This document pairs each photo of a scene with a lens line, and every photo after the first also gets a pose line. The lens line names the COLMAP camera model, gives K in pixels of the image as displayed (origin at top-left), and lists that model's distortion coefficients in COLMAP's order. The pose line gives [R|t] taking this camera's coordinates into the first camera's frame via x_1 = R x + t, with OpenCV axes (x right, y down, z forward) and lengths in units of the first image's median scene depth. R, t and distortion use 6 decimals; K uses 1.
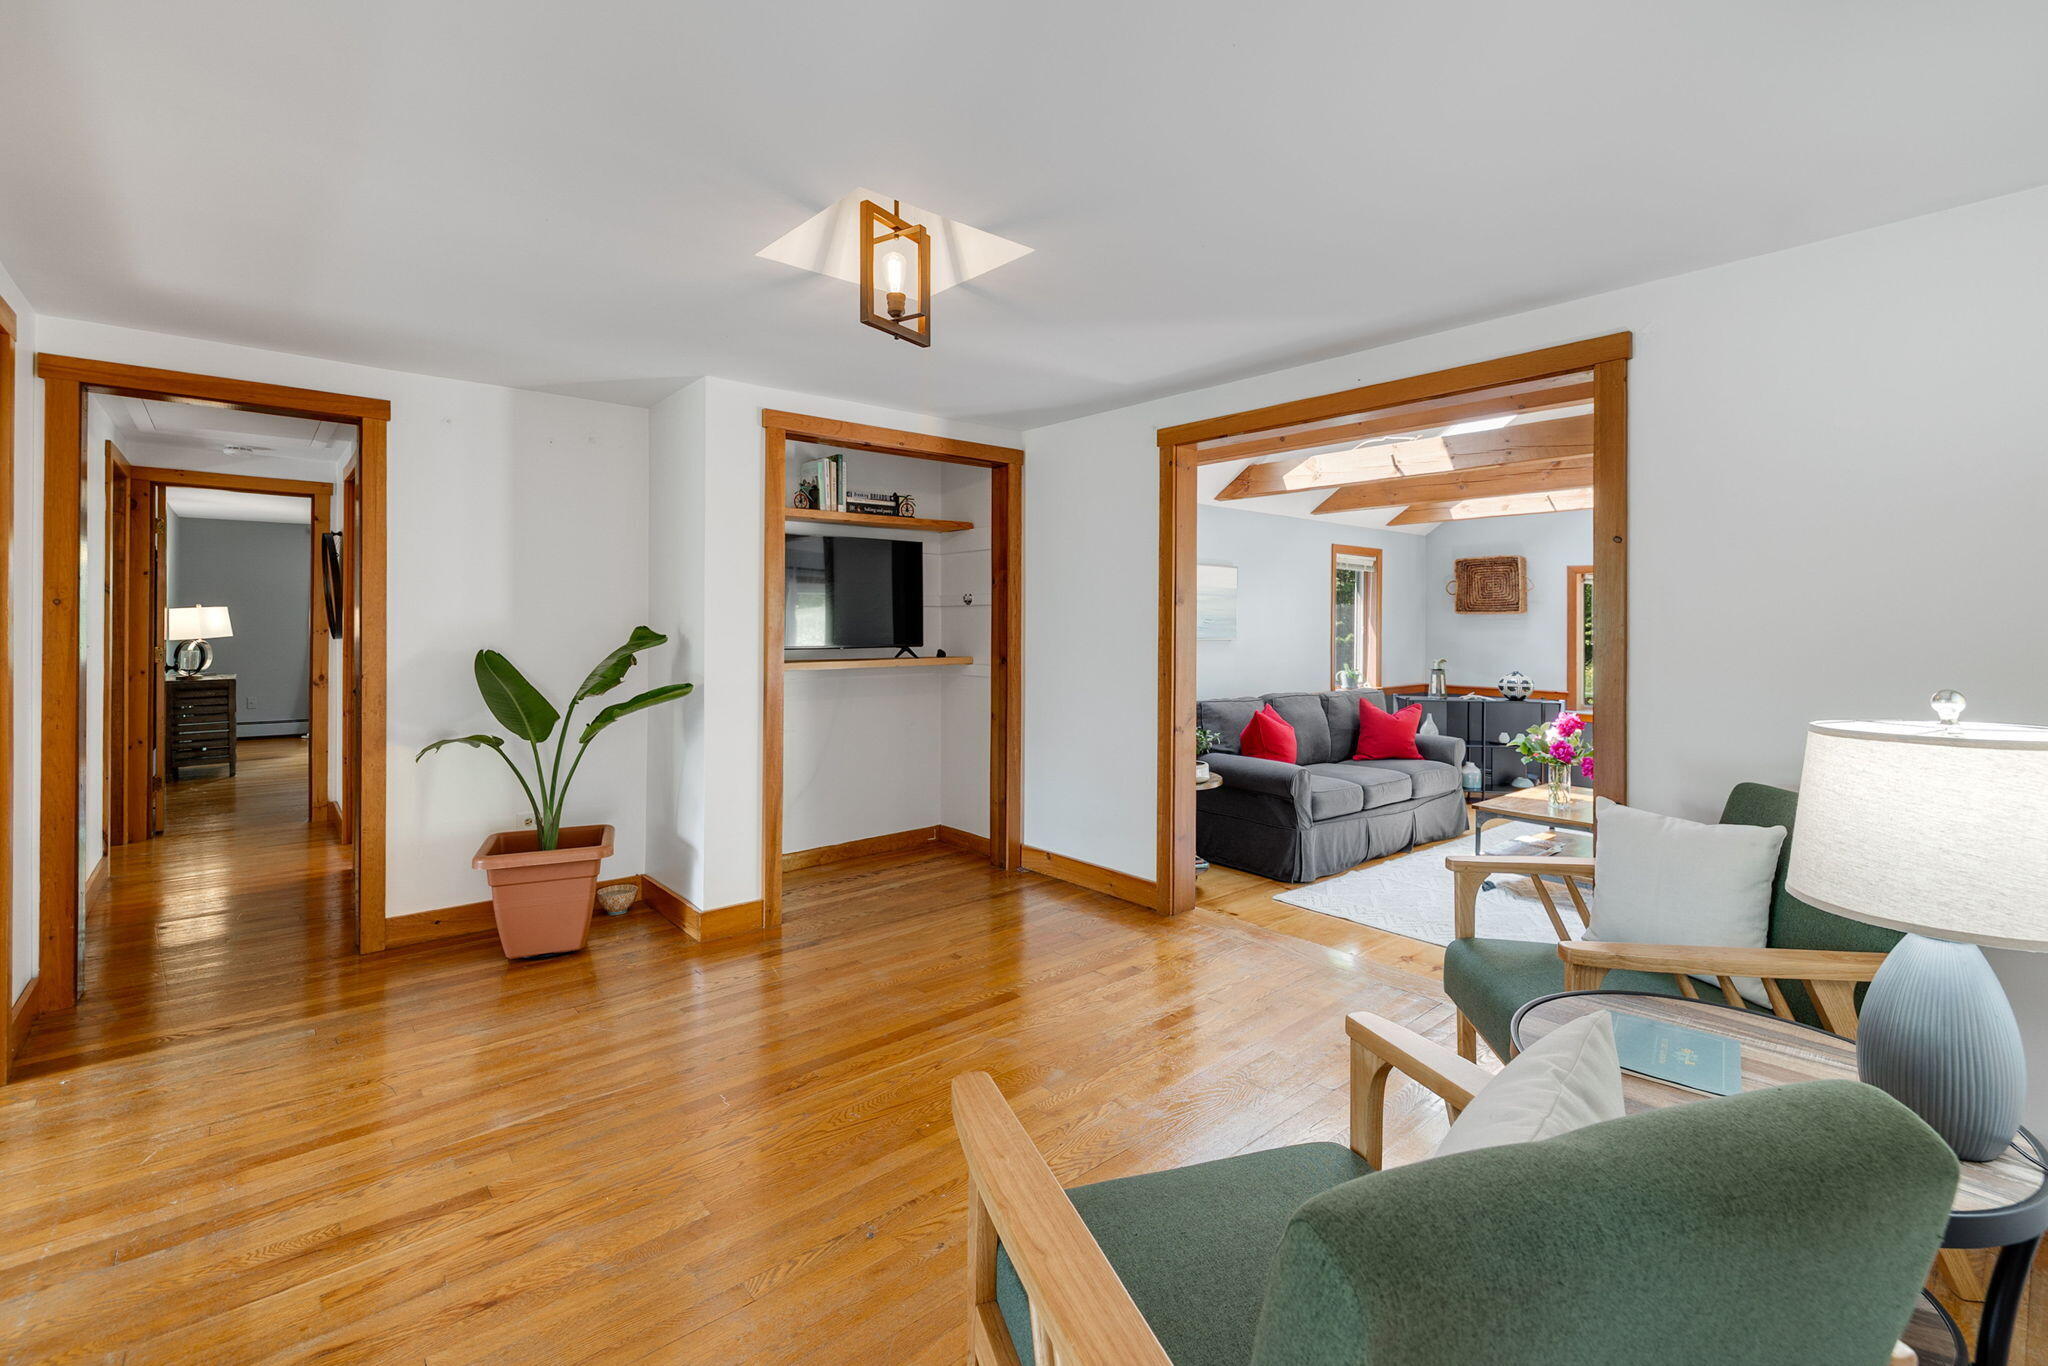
lens RADIAL K [[912.7, 0, 1005.3], [0, 912.7, 614.0], [0, 0, 1]] dist [-0.000178, 0.000219]
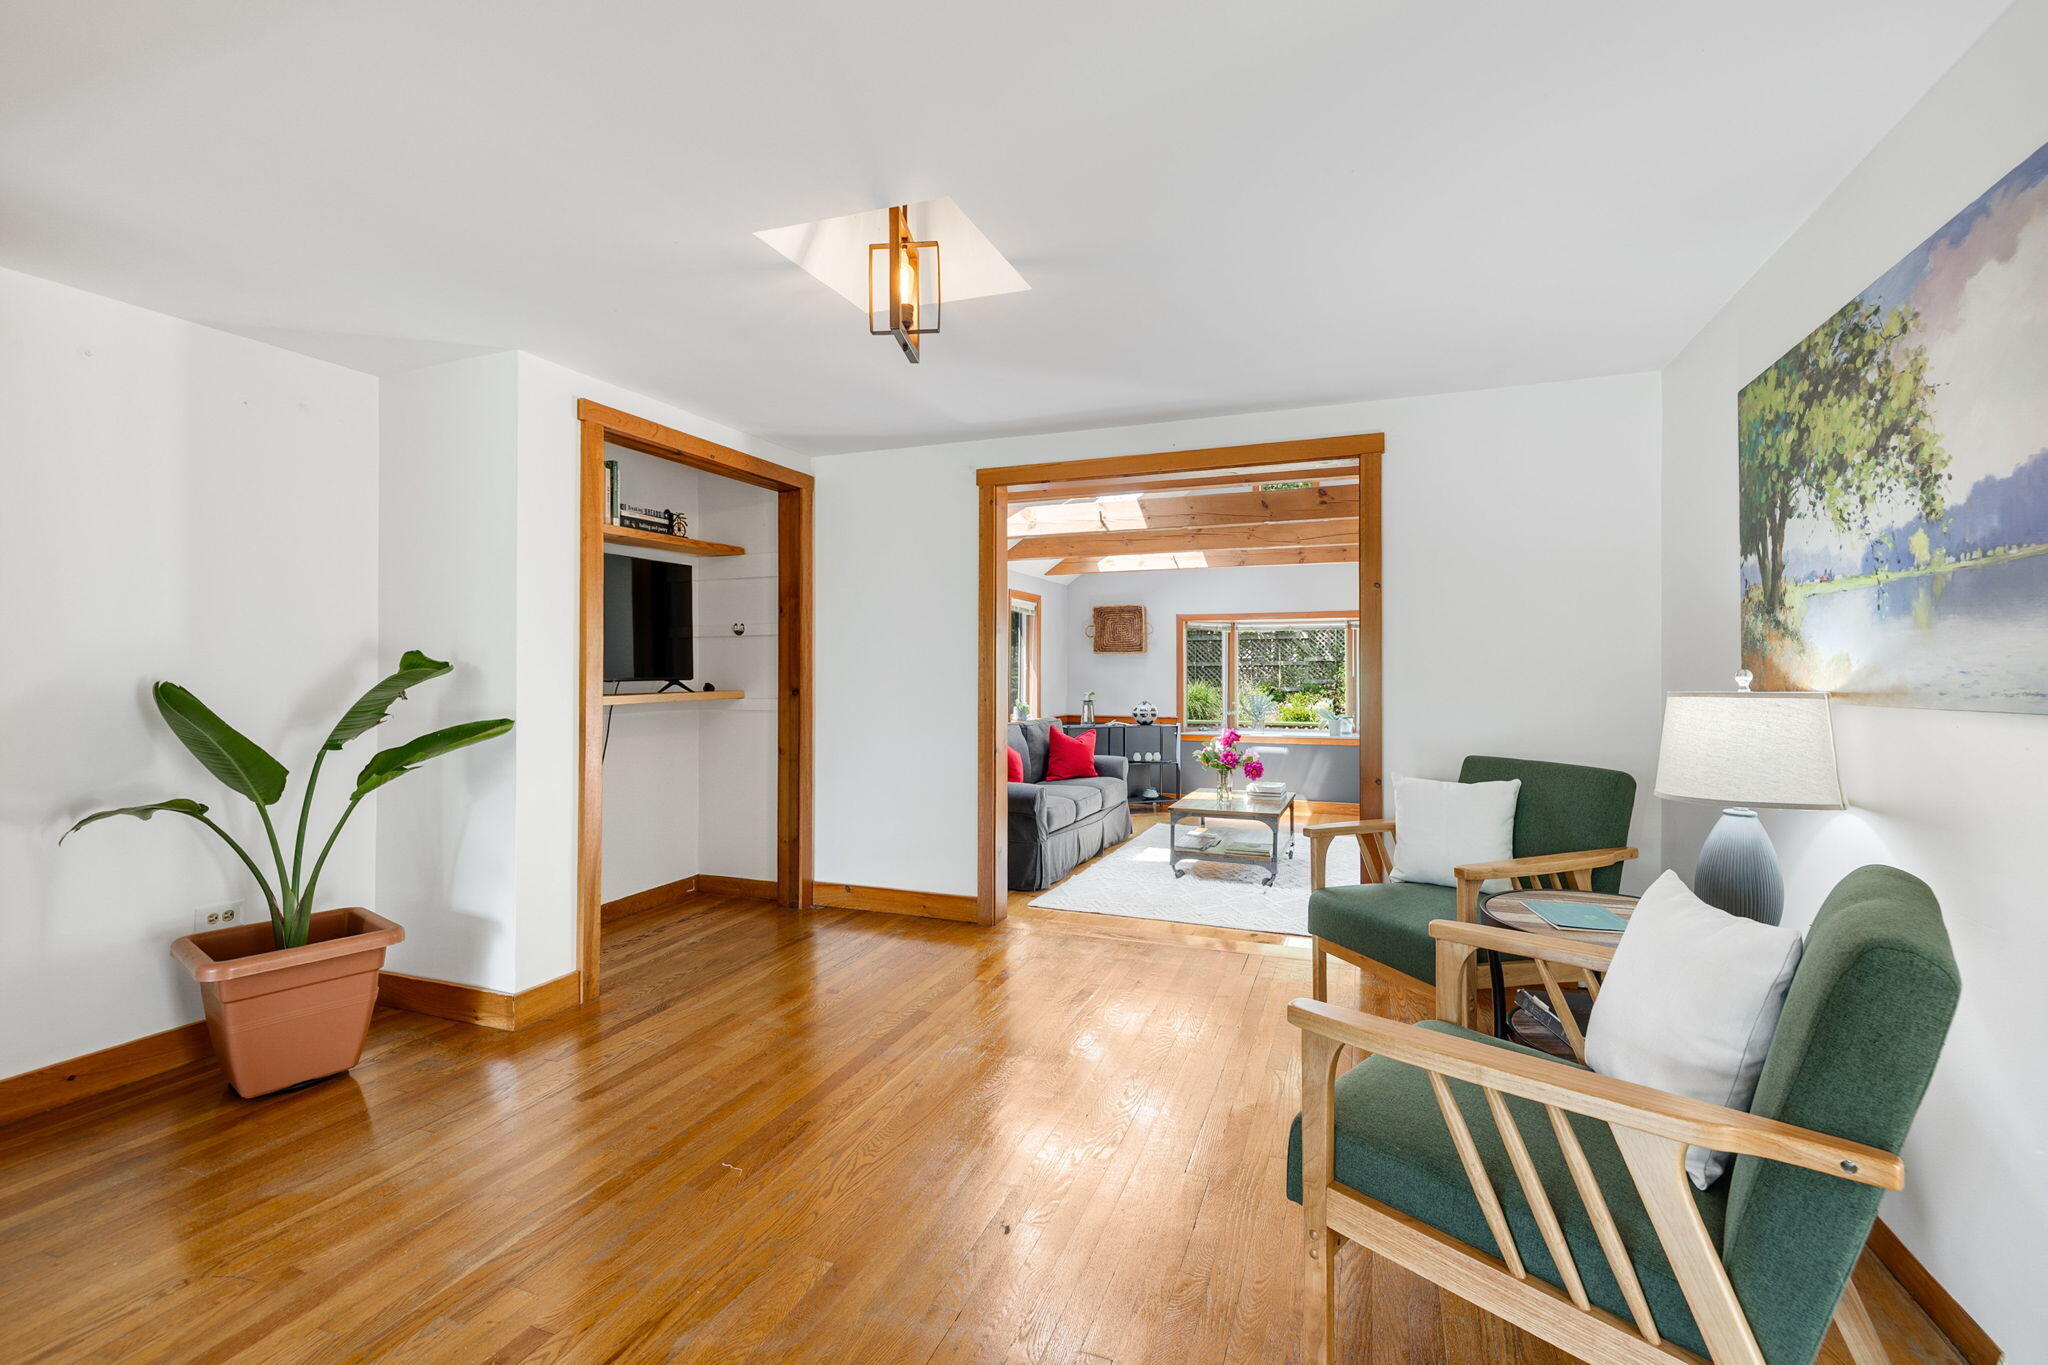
lens RADIAL K [[914.1, 0, 1025.0], [0, 914.1, 660.5], [0, 0, 1]] dist [0.000510, 0.000003]
pose [[0.875753, 0.000798, 0.482758, -0.255744], [0.000205, 0.999998, -0.002026, 0.019236], [-0.482759, 0.001874, 0.875751, 0.038216]]
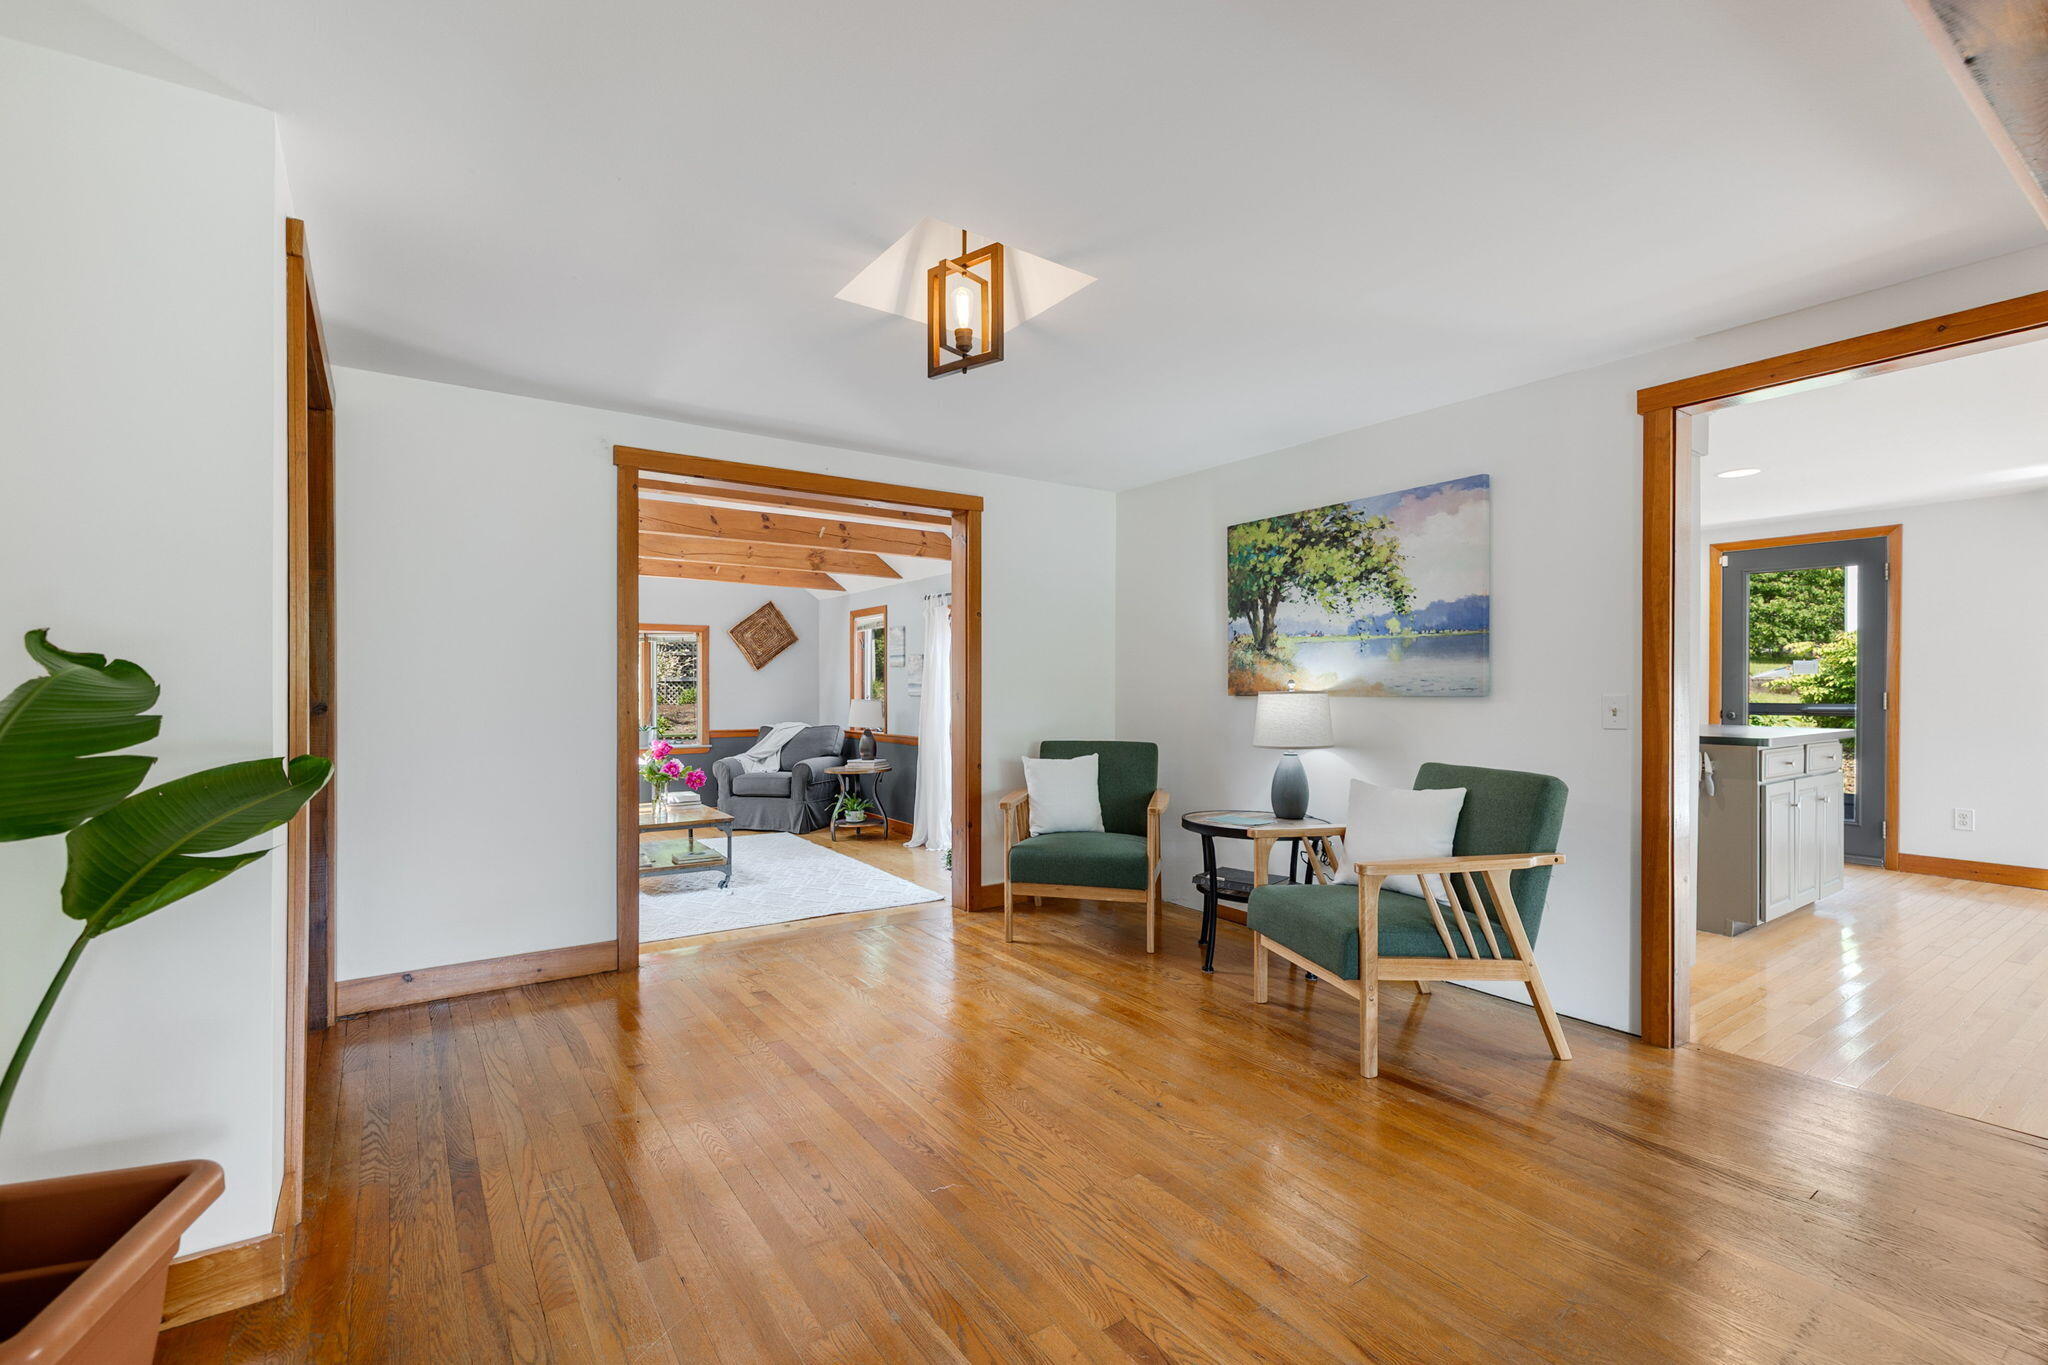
lens RADIAL K [[897.5, 0, 1024.0], [0, 897.5, 682.5], [0, 0, 1]] dist [0.008771, 0.000086]
pose [[0.085340, -0.001832, 0.996350, -0.603609], [-0.008954, 0.999957, 0.002605, 0.025539], [-0.996312, -0.009144, 0.085319, 0.446931]]
